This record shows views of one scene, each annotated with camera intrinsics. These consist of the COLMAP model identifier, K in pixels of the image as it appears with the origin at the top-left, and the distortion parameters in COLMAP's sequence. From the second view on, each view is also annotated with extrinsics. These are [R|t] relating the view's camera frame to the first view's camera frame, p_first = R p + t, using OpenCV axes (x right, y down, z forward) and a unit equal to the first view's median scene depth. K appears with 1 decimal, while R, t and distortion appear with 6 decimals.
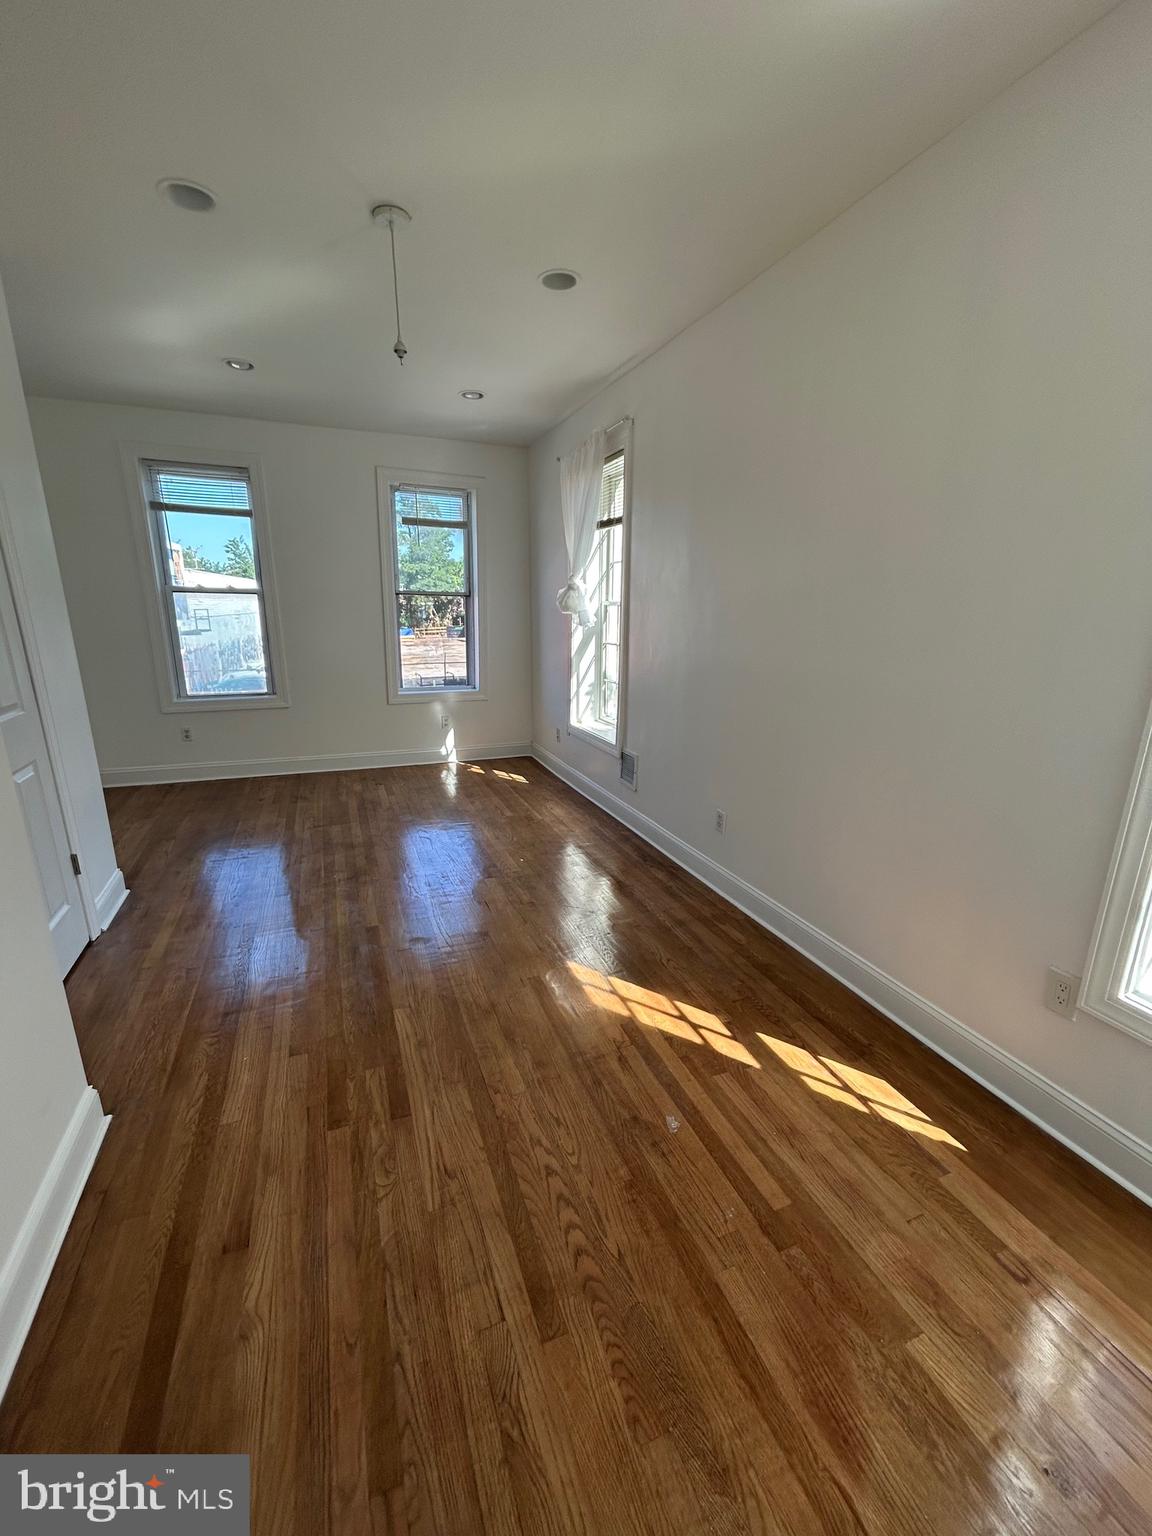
lens RADIAL K [[618.8, 0, 578.0], [0, 618.8, 769.3], [0, 0, 1]] dist [0.000162, 0.001083]
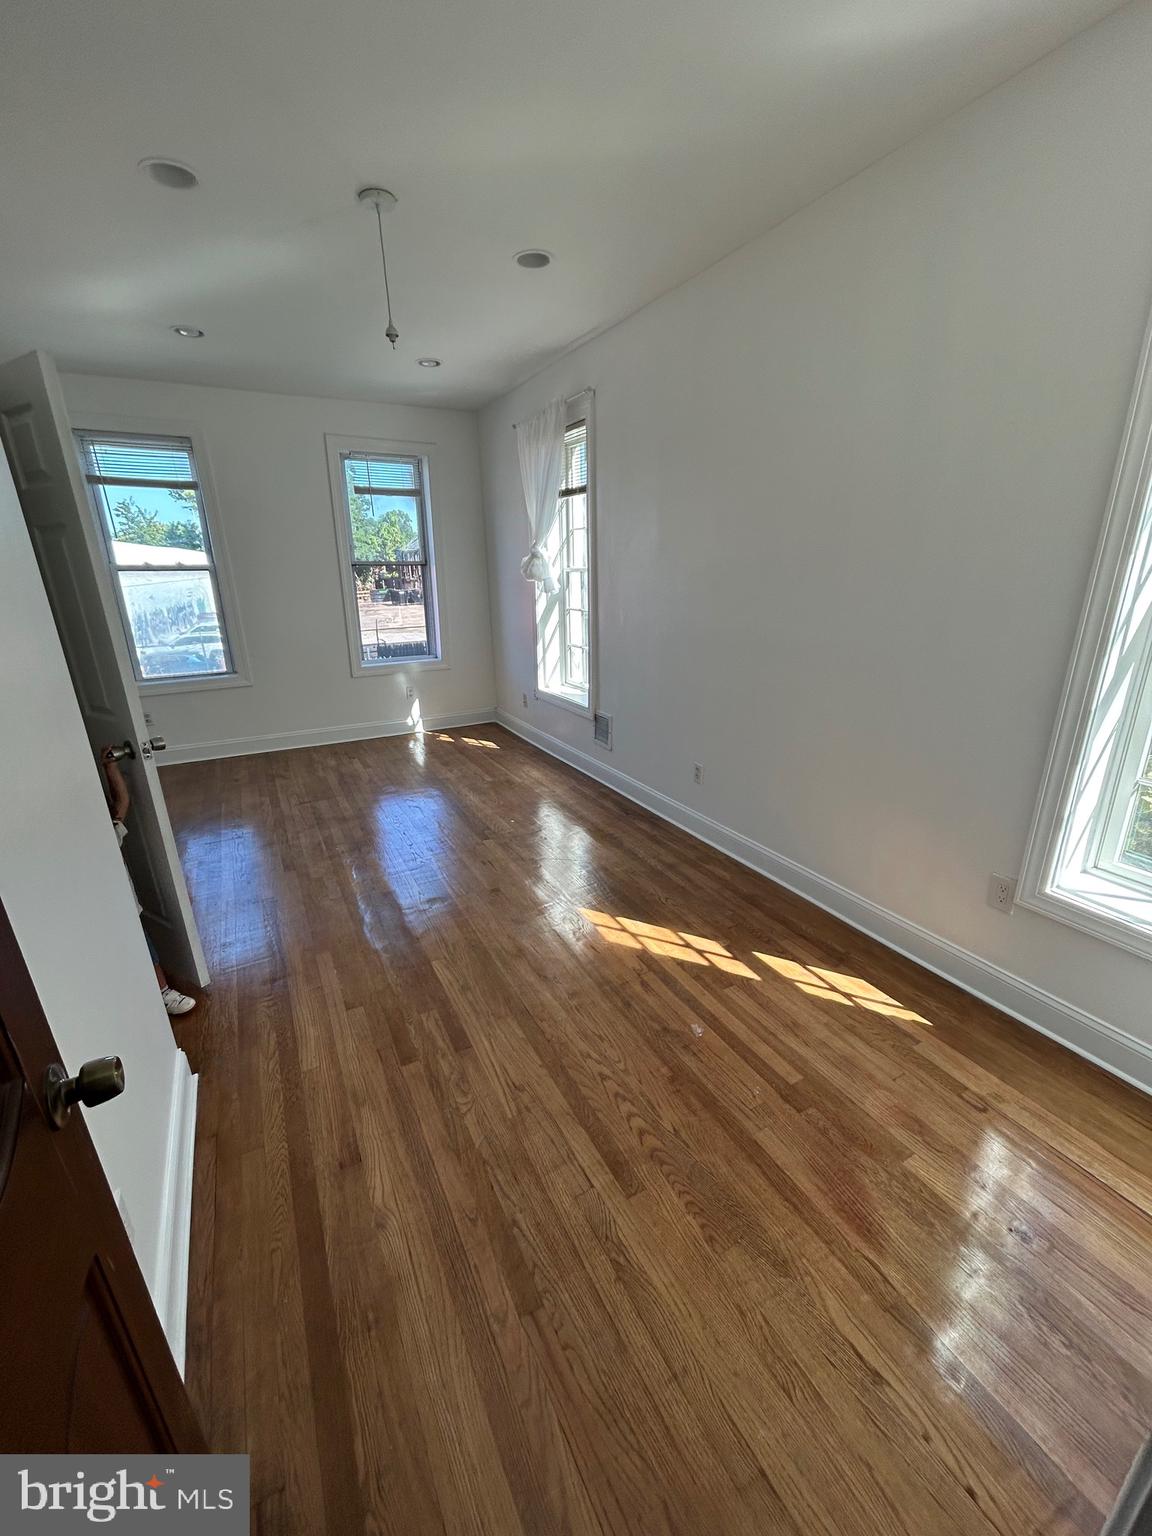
lens RADIAL K [[618.8, 0, 578.0], [0, 618.8, 769.3], [0, 0, 1]] dist [0.000162, 0.001083]
pose [[0.993166, -0.060955, 0.099531, -0.076943], [0.054493, 0.996303, 0.066408, -0.006212], [-0.103211, -0.060531, 0.992816, -0.057249]]
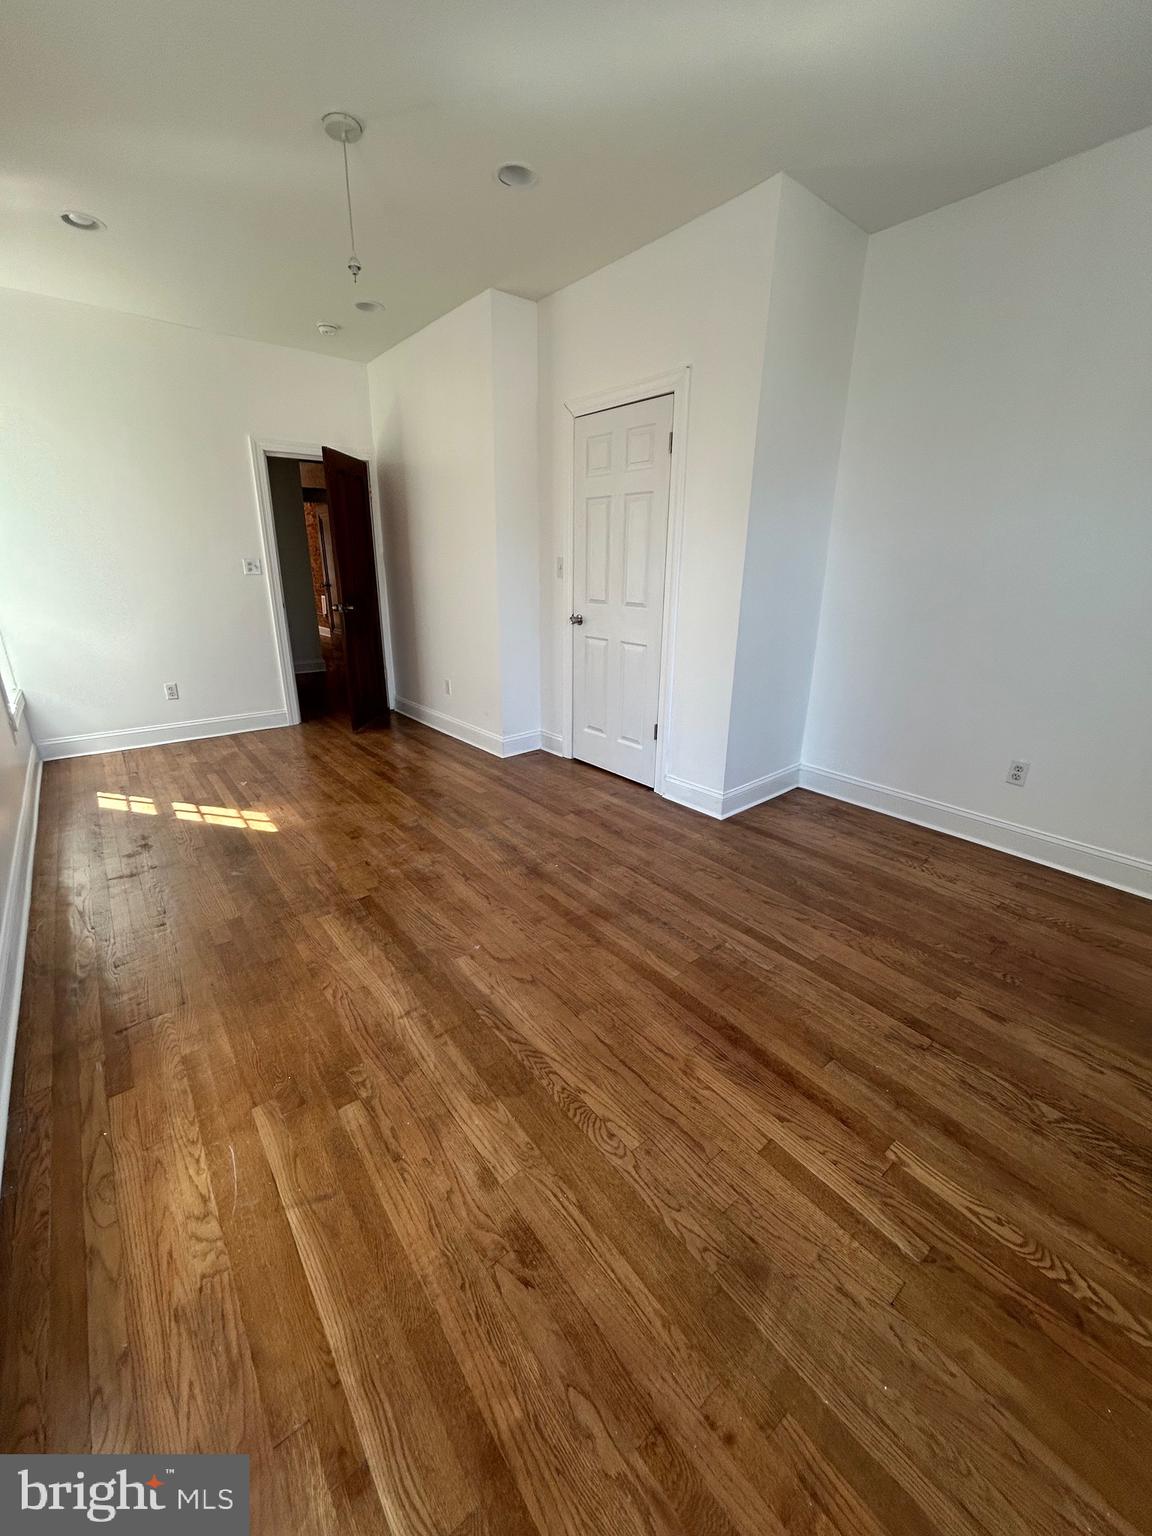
lens RADIAL K [[618.8, 0, 578.0], [0, 618.8, 769.3], [0, 0, 1]] dist [0.000162, 0.001083]
pose [[-0.960149, 0.078820, -0.268145, -0.183605], [-0.084975, 0.831666, 0.548736, -0.350939], [0.266258, 0.549654, -0.791826, 1.417011]]
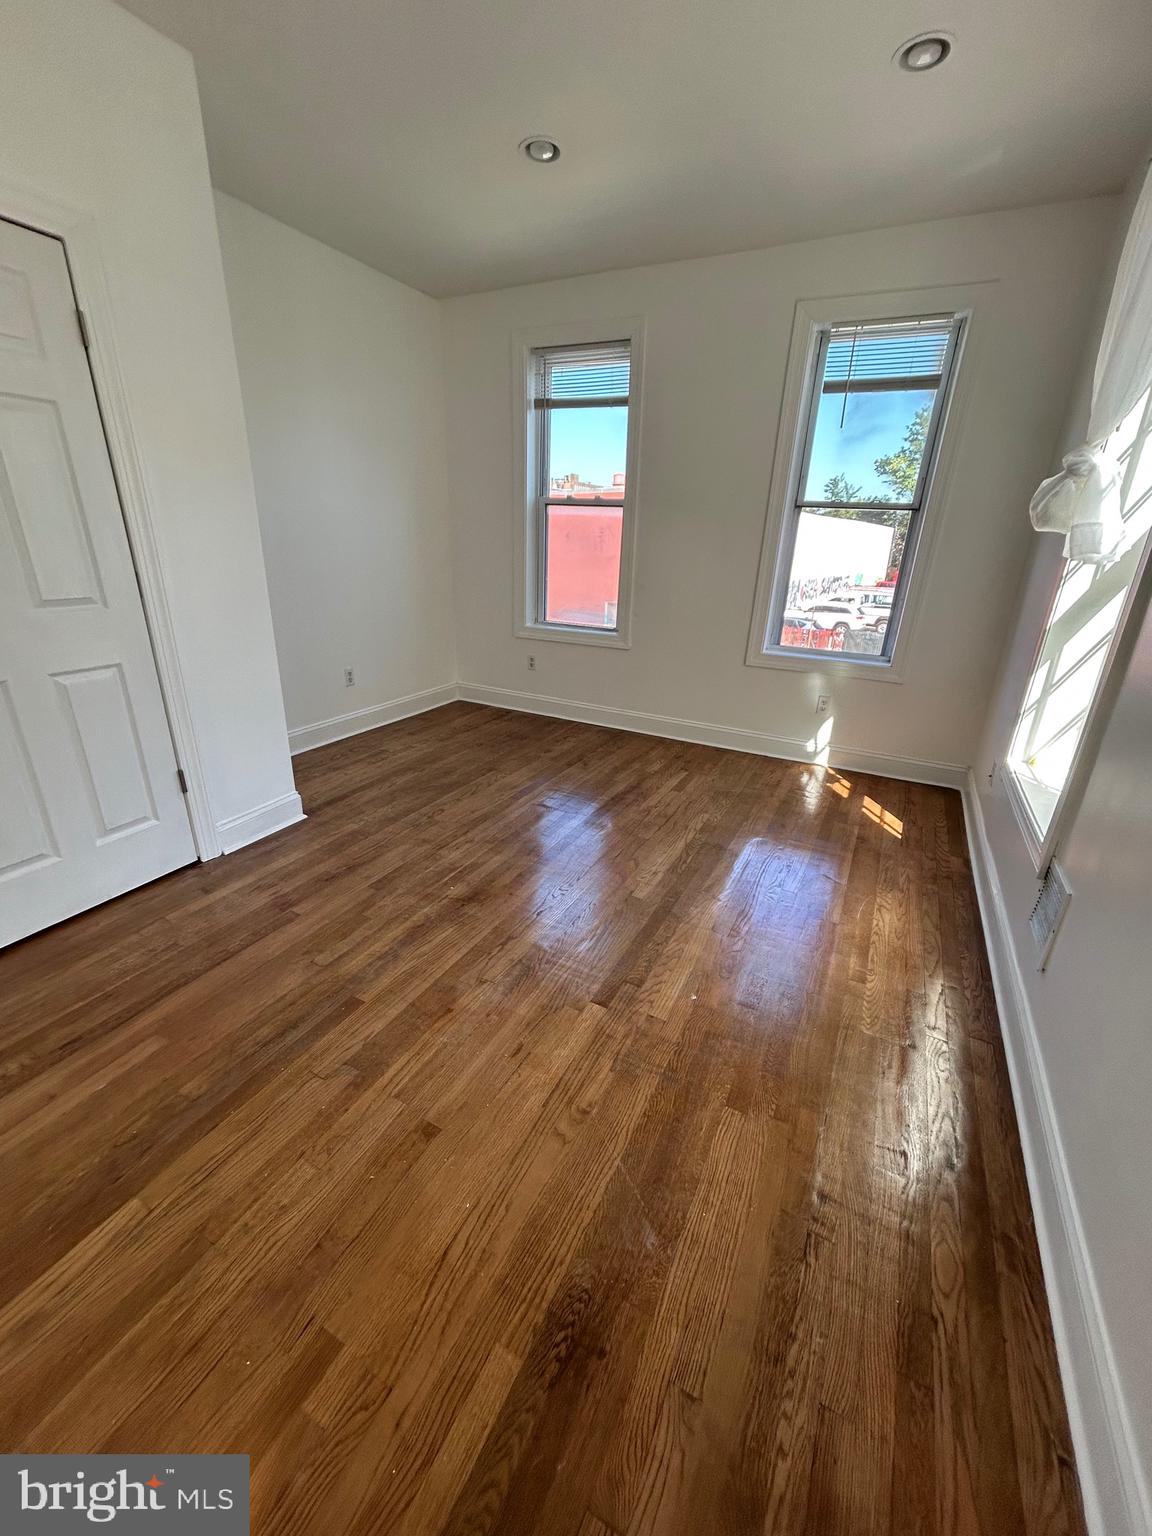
lens RADIAL K [[618.8, 0, 578.0], [0, 618.8, 769.3], [0, 0, 1]] dist [0.000162, 0.001083]
pose [[0.654318, 0.278770, -0.702962, 0.155639], [-0.218430, 0.959622, 0.177238, -0.107725], [0.723987, 0.037578, 0.688790, 0.534643]]
